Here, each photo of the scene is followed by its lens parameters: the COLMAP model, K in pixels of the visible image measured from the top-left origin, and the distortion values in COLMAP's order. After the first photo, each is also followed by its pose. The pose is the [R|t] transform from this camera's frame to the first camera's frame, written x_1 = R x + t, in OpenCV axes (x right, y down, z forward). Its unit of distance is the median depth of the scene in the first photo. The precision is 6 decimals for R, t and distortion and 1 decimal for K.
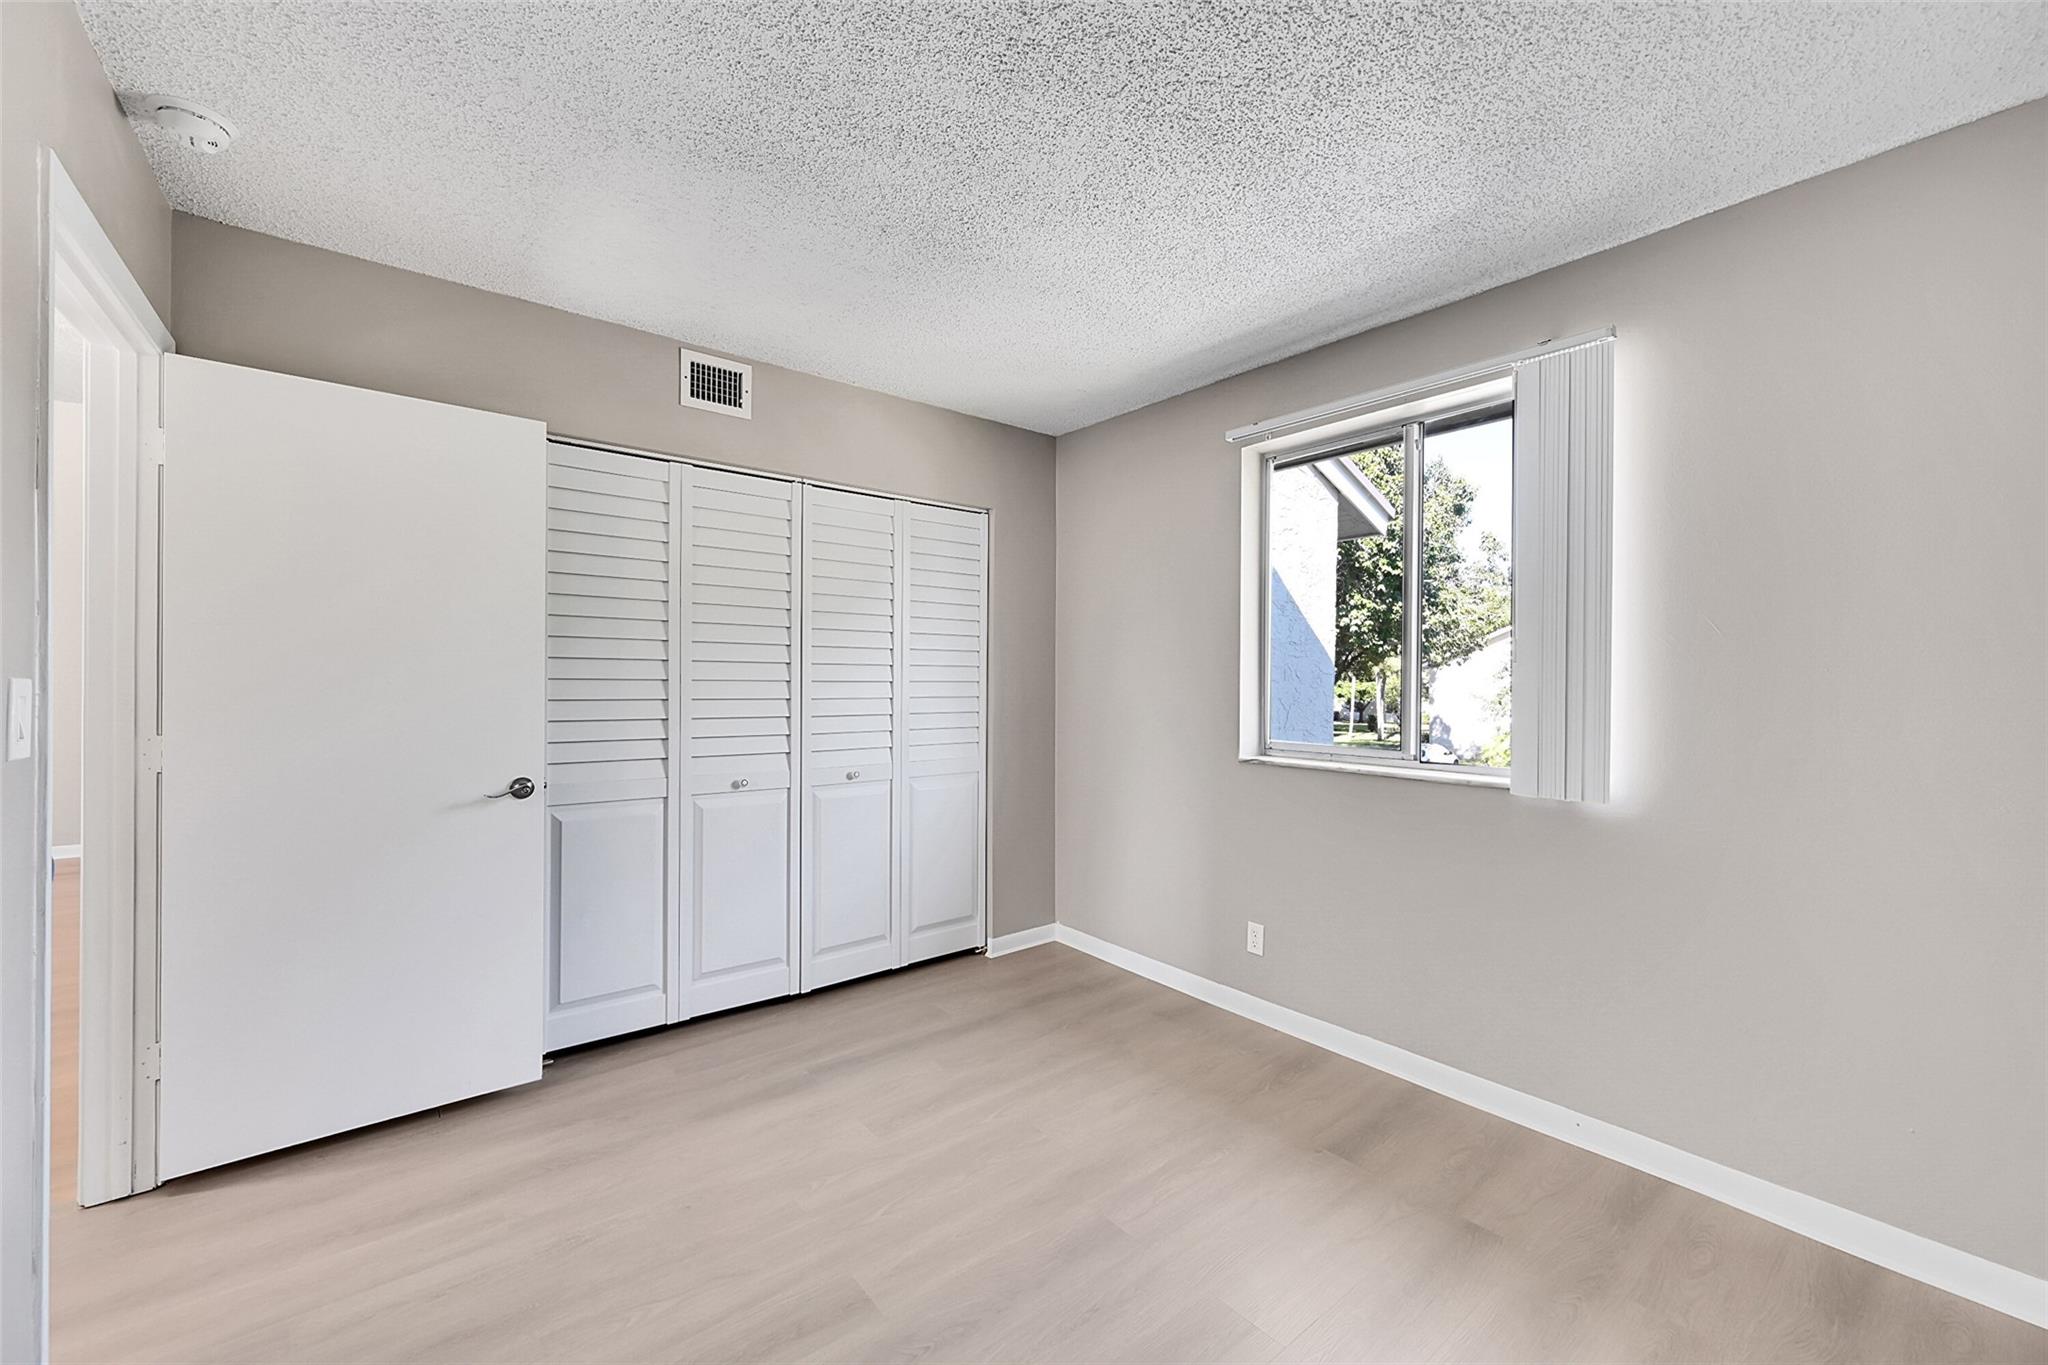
lens RADIAL K [[805.6, 0, 1016.7], [0, 805.6, 685.1], [0, 0, 1]] dist [0.000081, 0.000258]
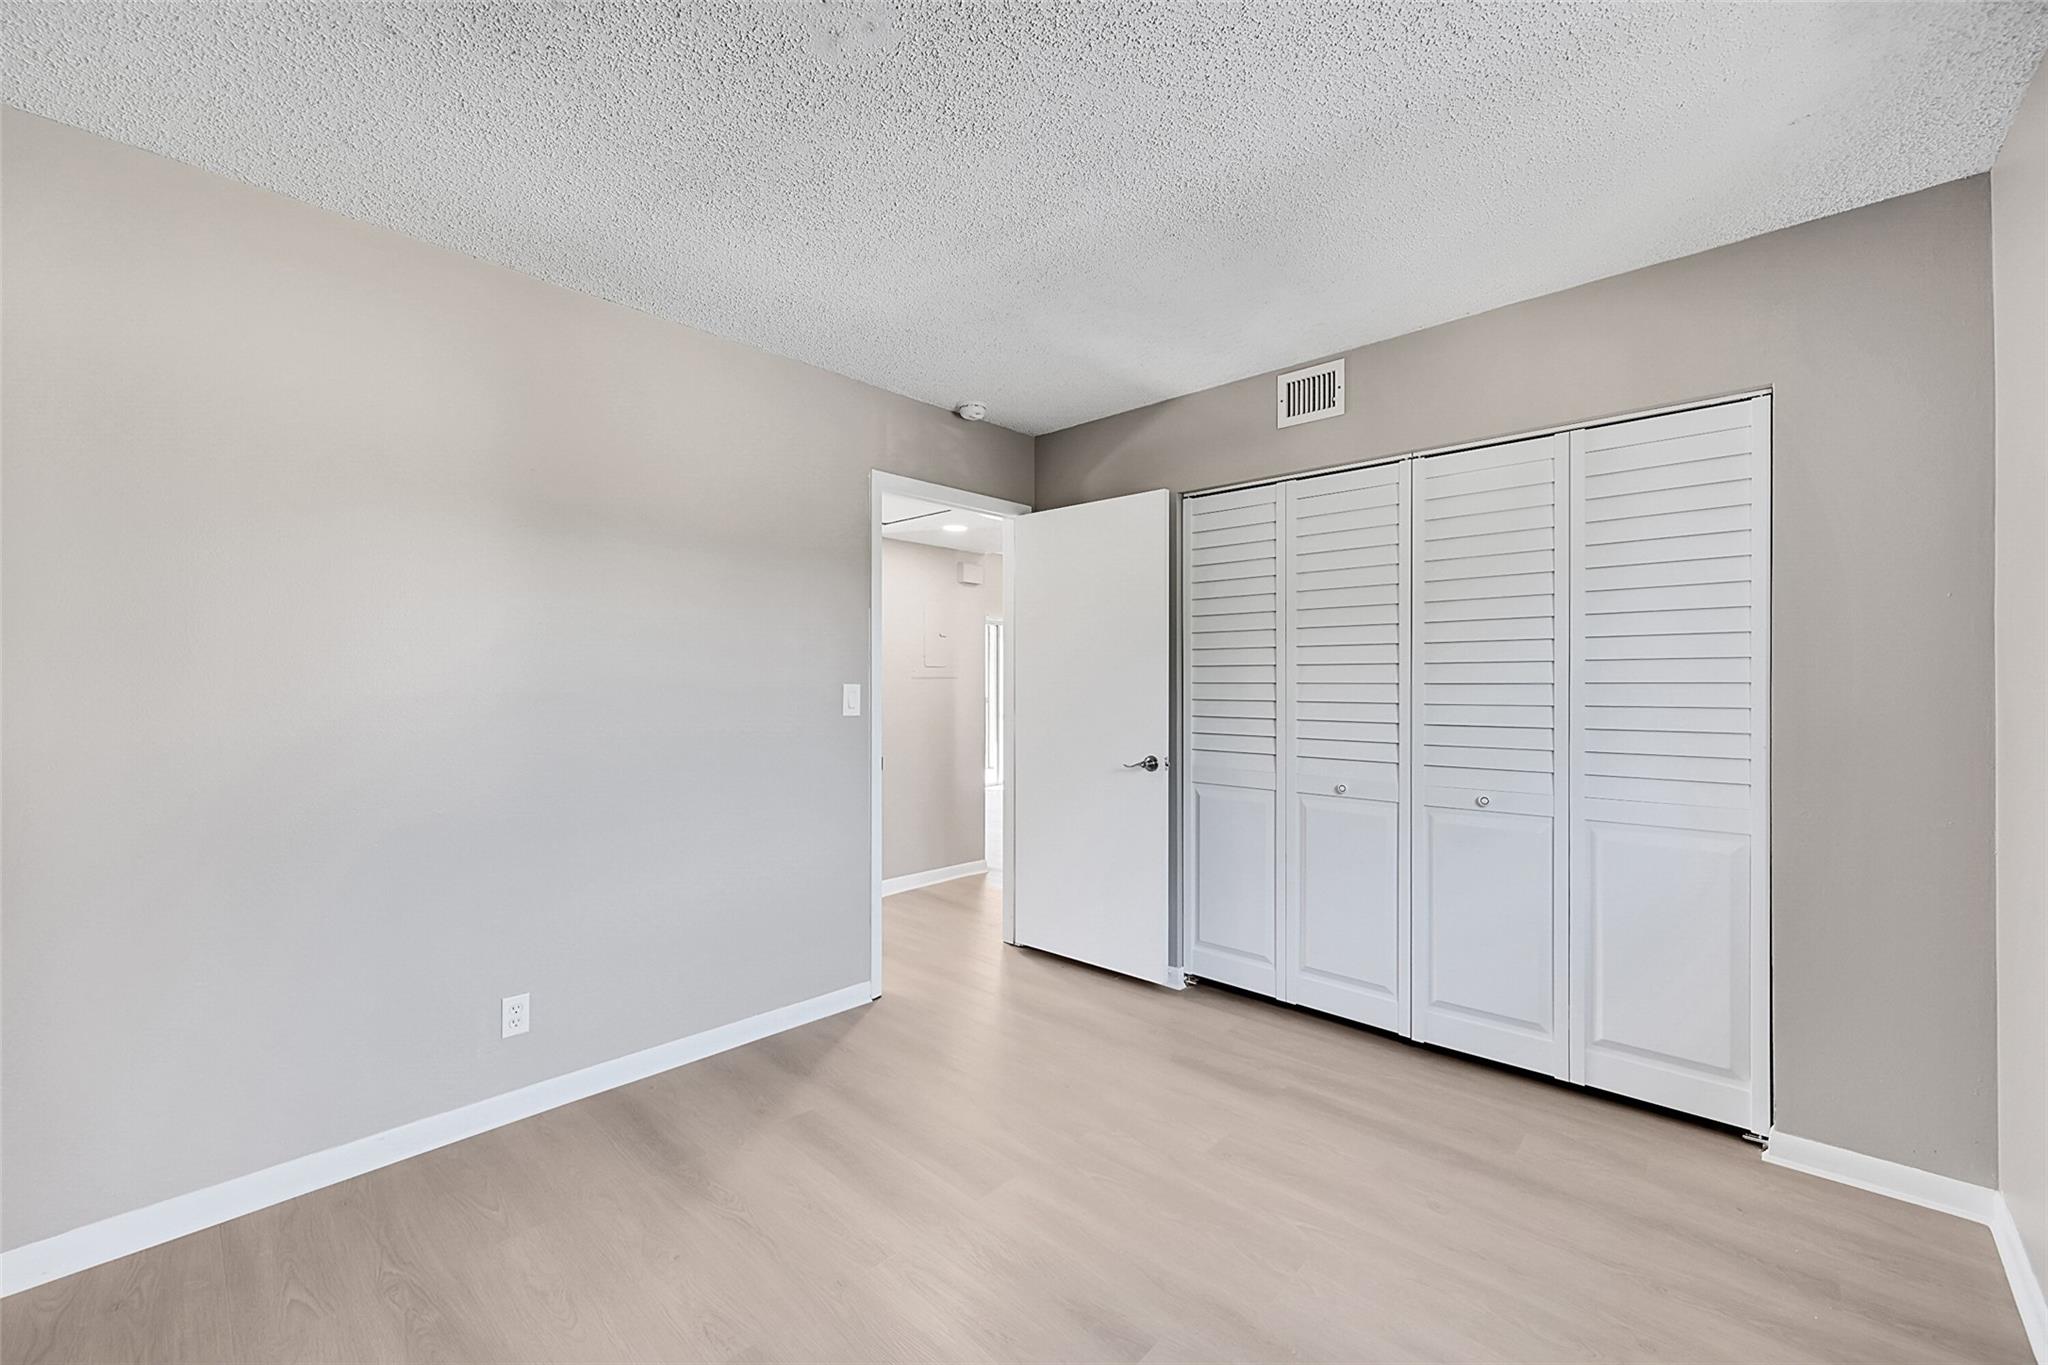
lens RADIAL K [[805.6, 0, 1016.7], [0, 805.6, 685.1], [0, 0, 1]] dist [0.000081, 0.000258]
pose [[0.149477, -0.002042, -0.988763, 0.601325], [-0.002963, 0.999992, -0.002513, -0.000246], [0.988761, 0.003306, 0.149469, 0.496039]]
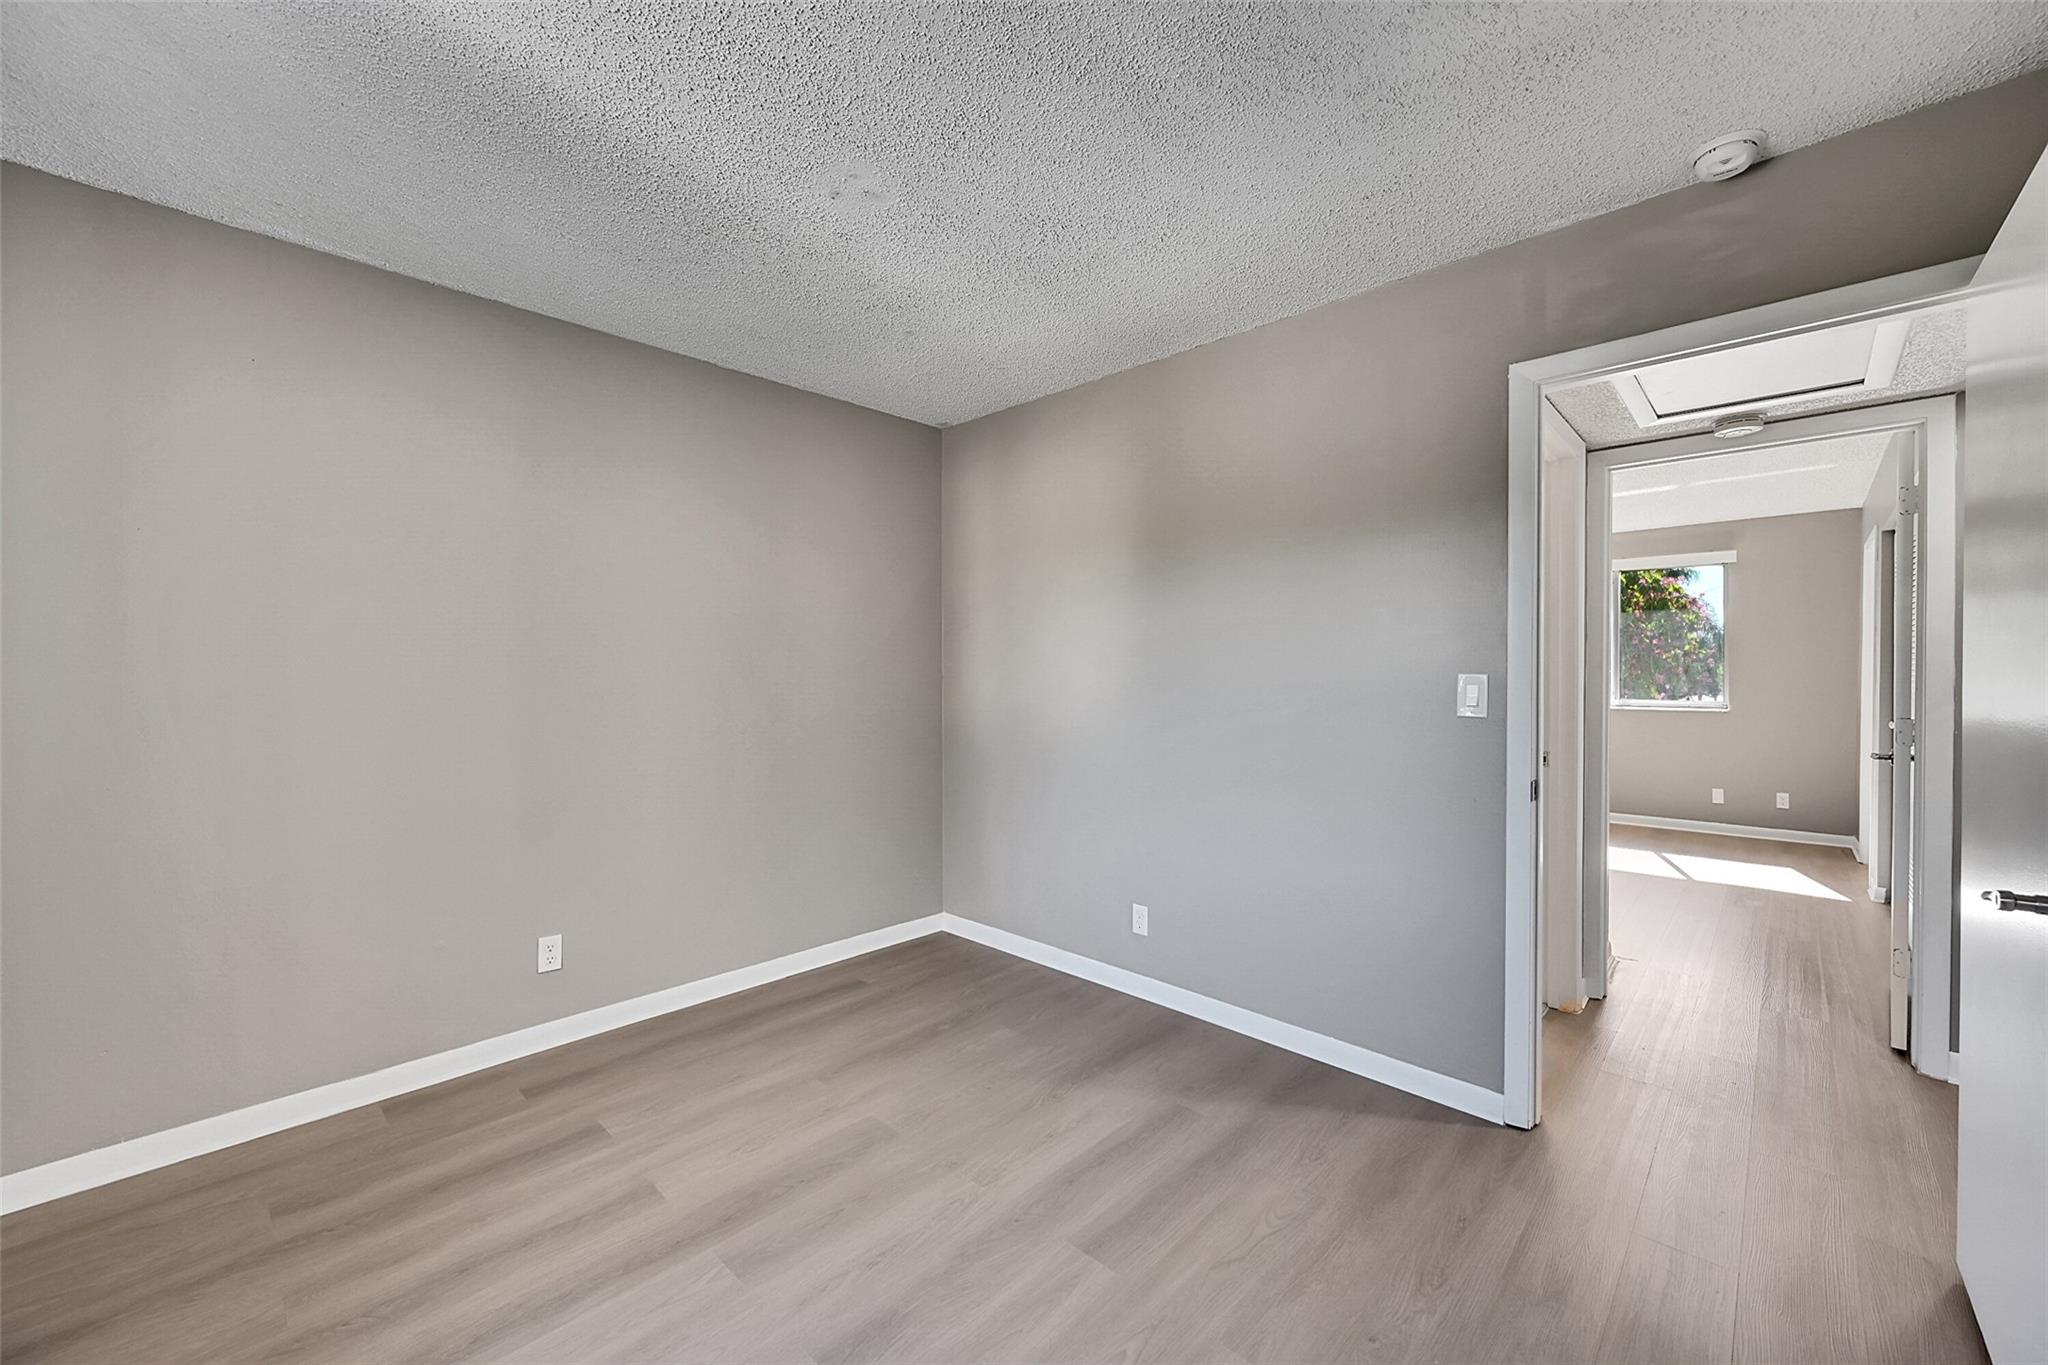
lens RADIAL K [[790.9, 0, 1020.4], [0, 790.9, 685.1], [0, 0, 1]] dist [0.000705, 0.000120]
pose [[-0.989095, -0.005684, -0.147167, 0.034278], [-0.006419, 0.999969, 0.004519, 0.007297], [0.147136, 0.005414, -0.989101, 1.172758]]
